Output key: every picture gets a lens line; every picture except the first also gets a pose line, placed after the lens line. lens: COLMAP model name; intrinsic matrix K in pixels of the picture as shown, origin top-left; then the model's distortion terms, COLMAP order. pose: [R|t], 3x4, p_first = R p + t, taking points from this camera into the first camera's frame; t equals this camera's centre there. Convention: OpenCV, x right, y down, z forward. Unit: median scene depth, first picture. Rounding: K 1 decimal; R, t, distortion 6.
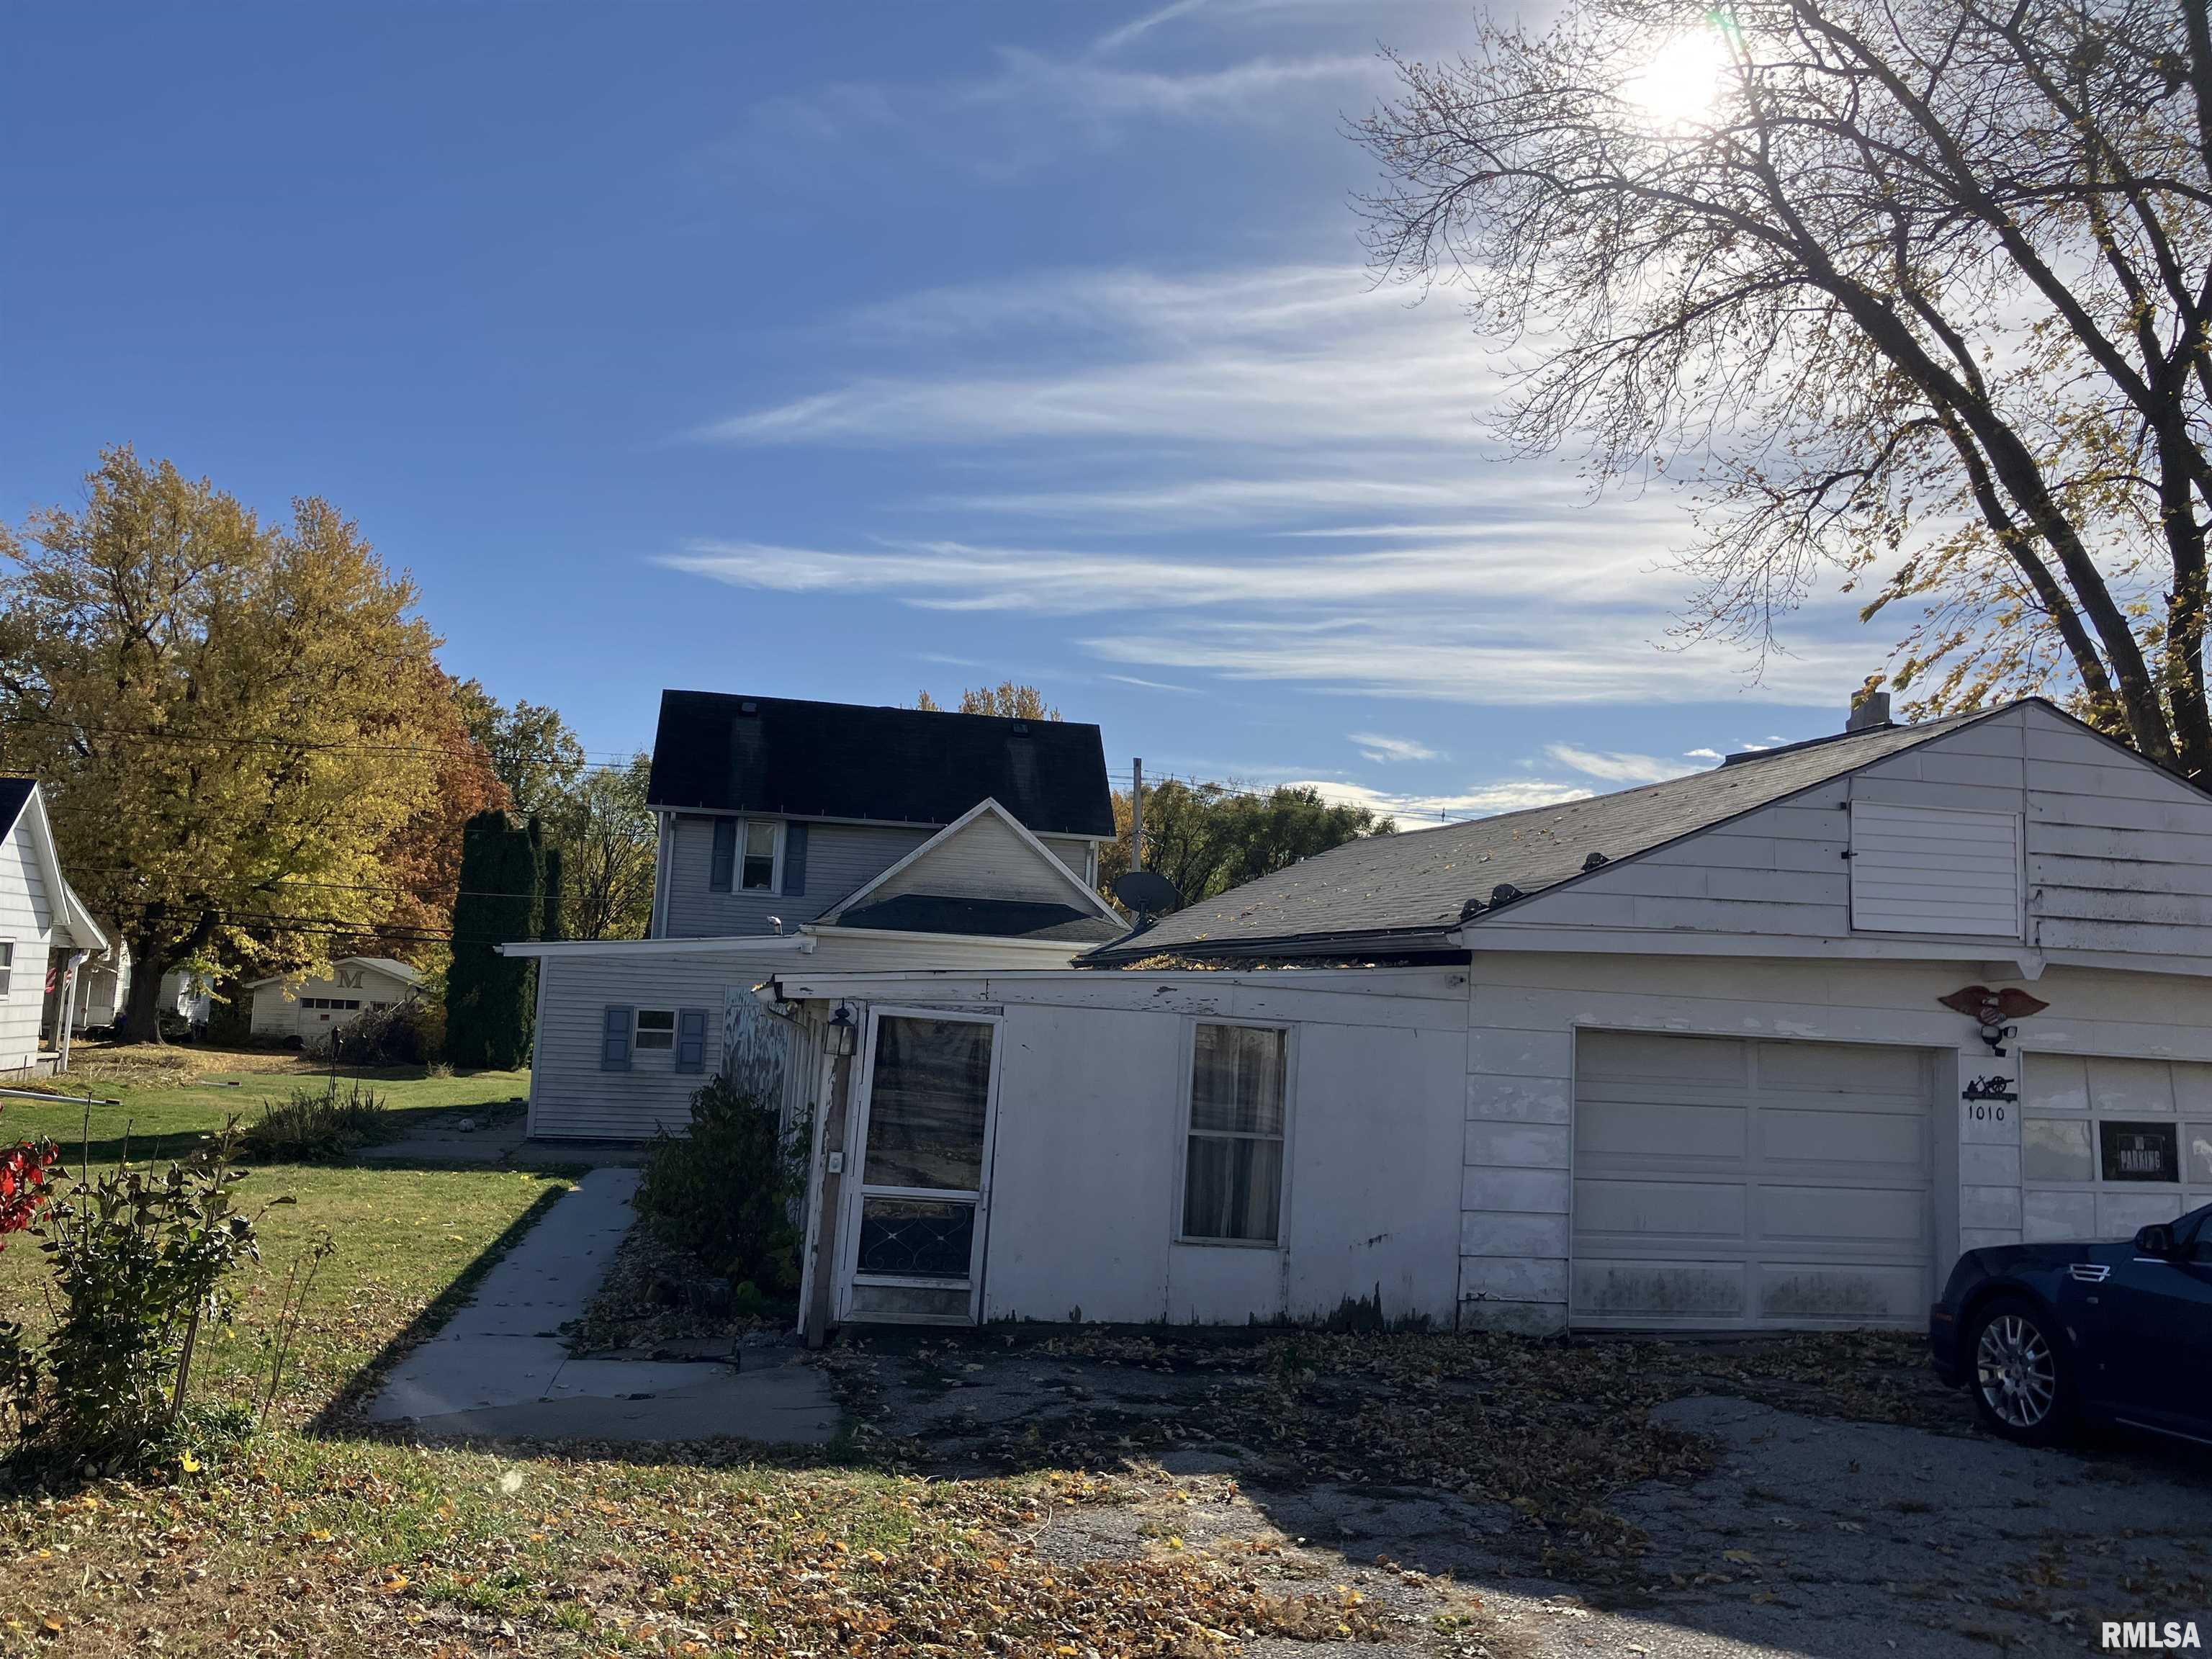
lens RADIAL K [[1852.0, 0, 1084.9], [0, 1852.0, 841.0], [0, 0, 1]] dist [0.020080, -0.002657]
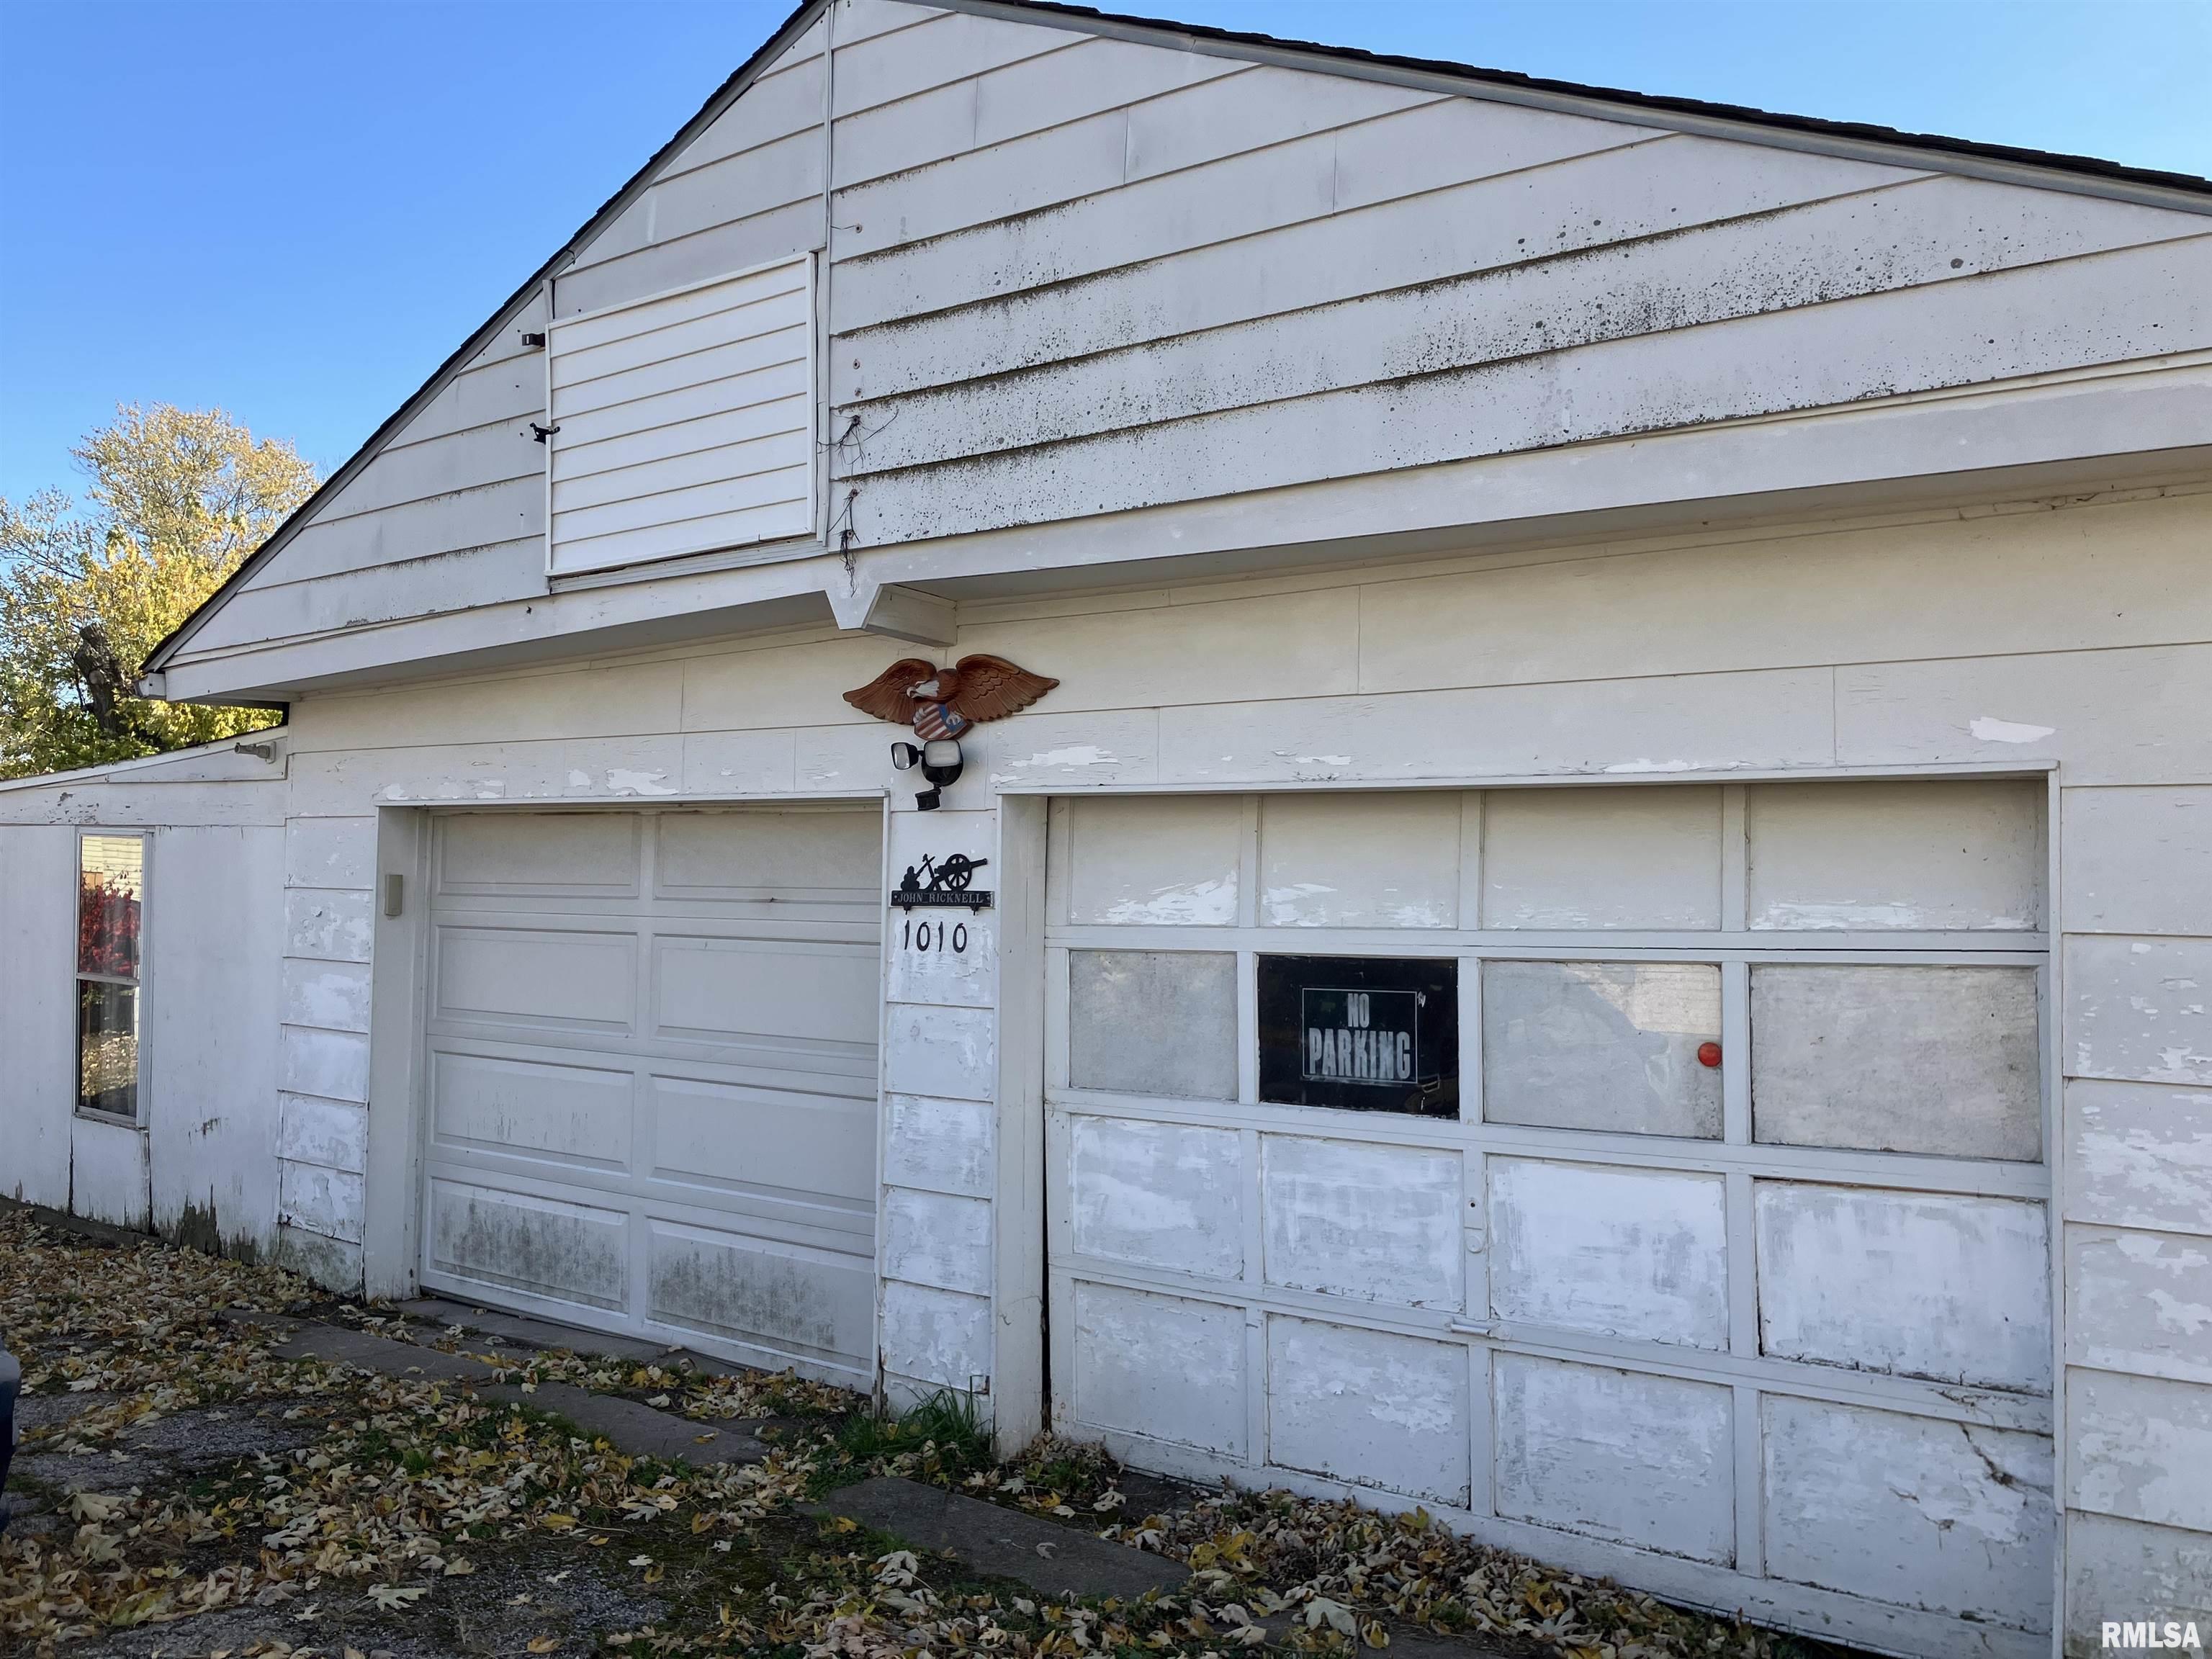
lens RADIAL K [[1852.0, 0, 1084.9], [0, 1852.0, 841.0], [0, 0, 1]] dist [0.020080, -0.002657]
pose [[0.655041, -0.055966, -0.753518, 0.862152], [0.092907, 0.995651, 0.006815, 0.125639], [0.749860, -0.074471, 0.657392, 0.747115]]
